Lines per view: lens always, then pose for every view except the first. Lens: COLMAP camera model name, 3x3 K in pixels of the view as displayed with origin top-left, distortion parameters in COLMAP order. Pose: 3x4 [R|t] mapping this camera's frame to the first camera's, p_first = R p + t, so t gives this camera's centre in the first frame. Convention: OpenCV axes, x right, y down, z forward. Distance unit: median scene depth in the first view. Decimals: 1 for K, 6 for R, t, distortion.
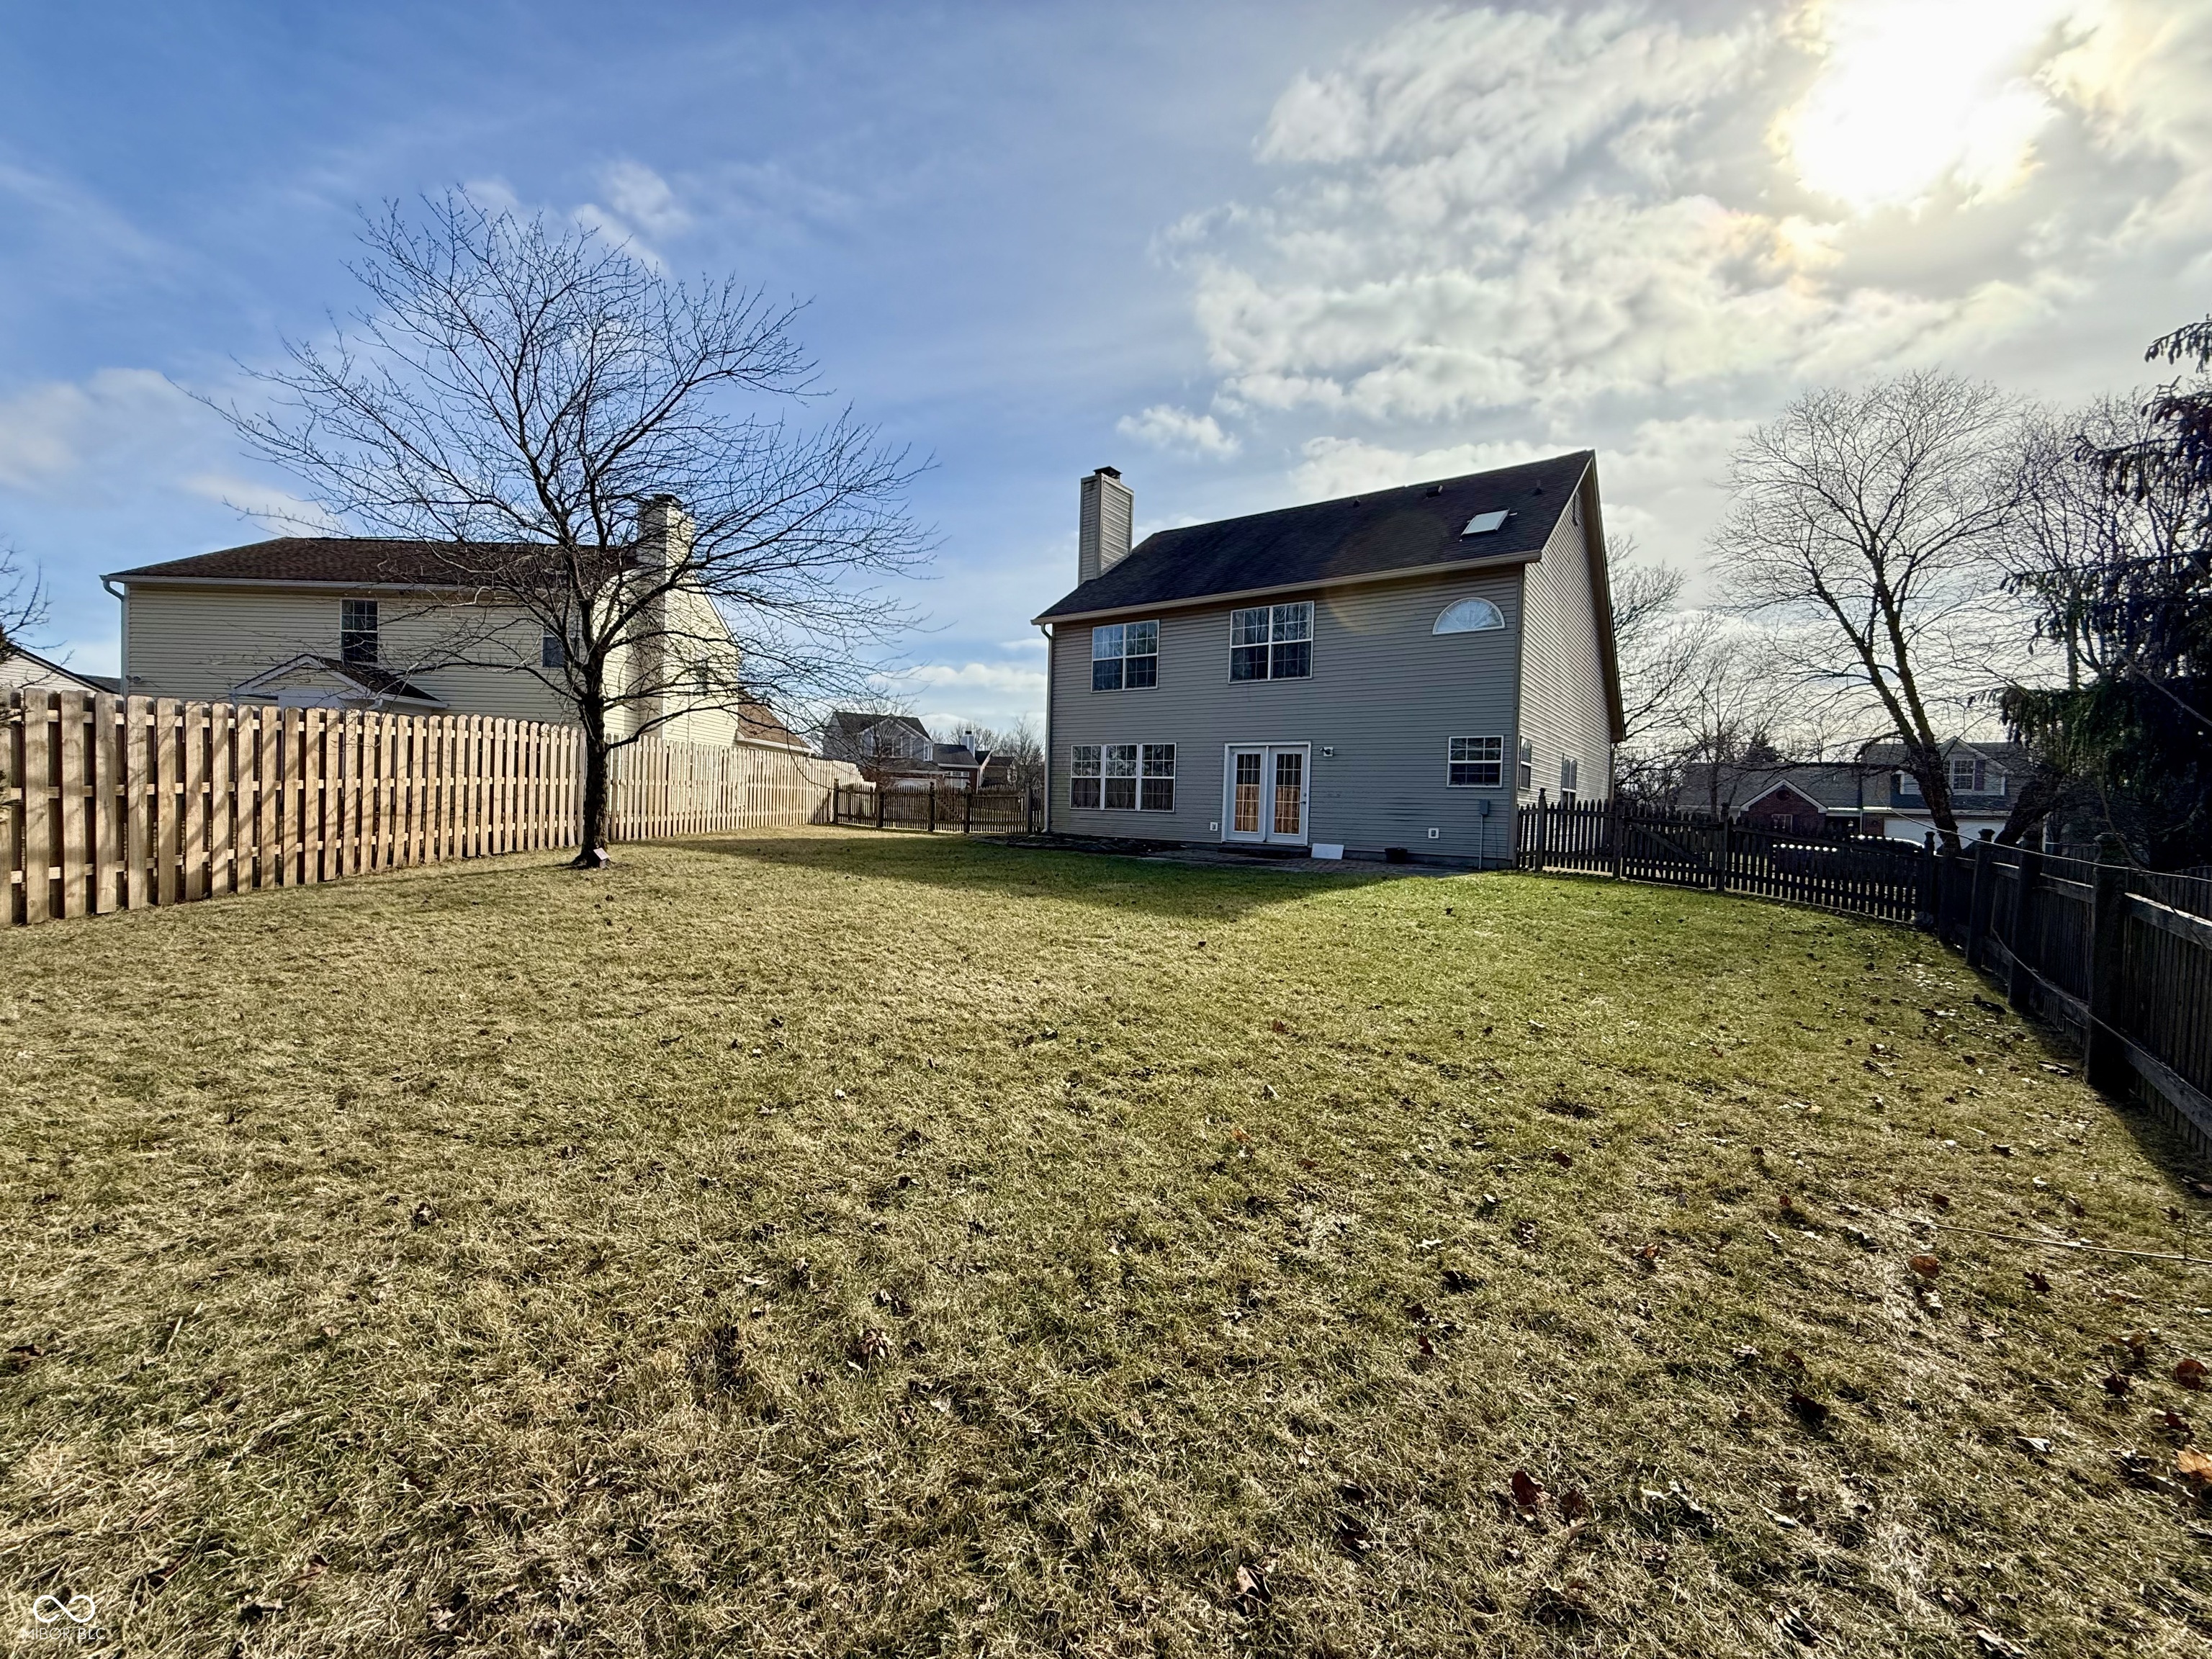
lens RADIAL K [[878.0, 0, 1106.0], [0, 878.0, 829.5], [0, 0, 1]] dist [-0.000971, -0.000160]
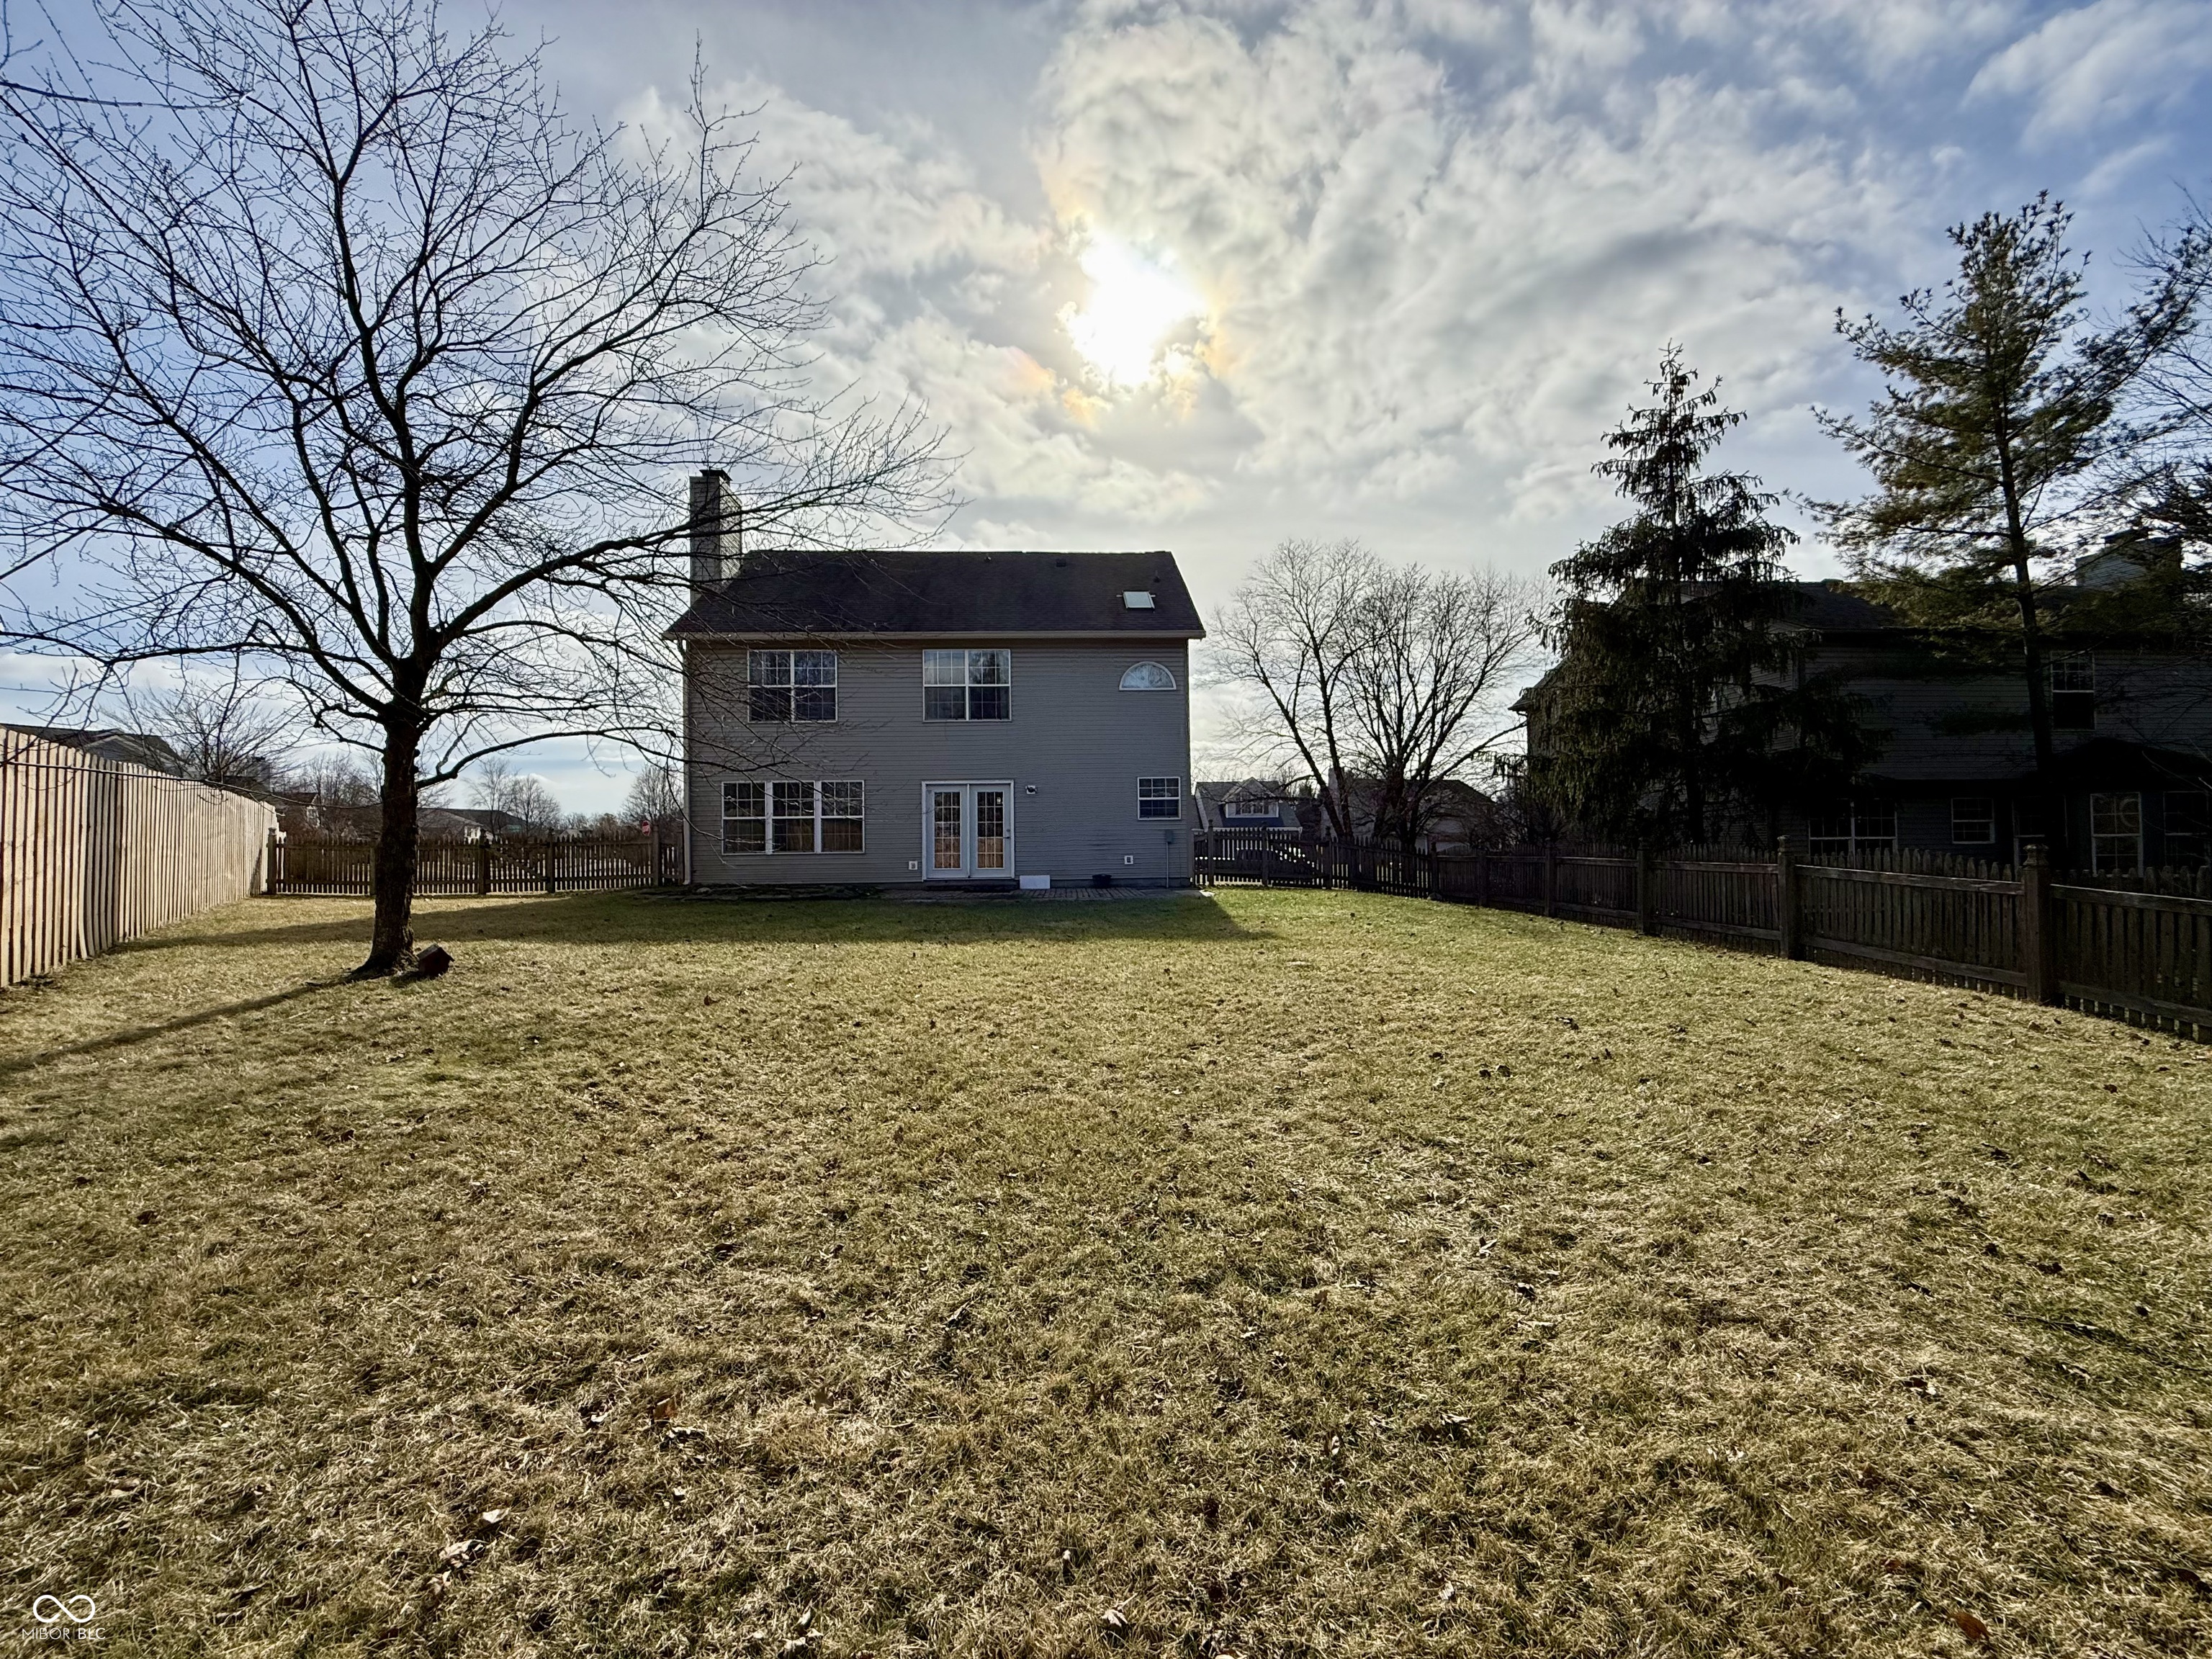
lens RADIAL K [[878.0, 0, 1106.0], [0, 878.0, 829.5], [0, 0, 1]] dist [-0.000971, -0.000160]
pose [[0.767357, -0.021964, 0.640844, -0.320499], [0.054634, 0.998018, -0.031214, -0.000875], [-0.638888, 0.058964, 0.767036, 0.099968]]
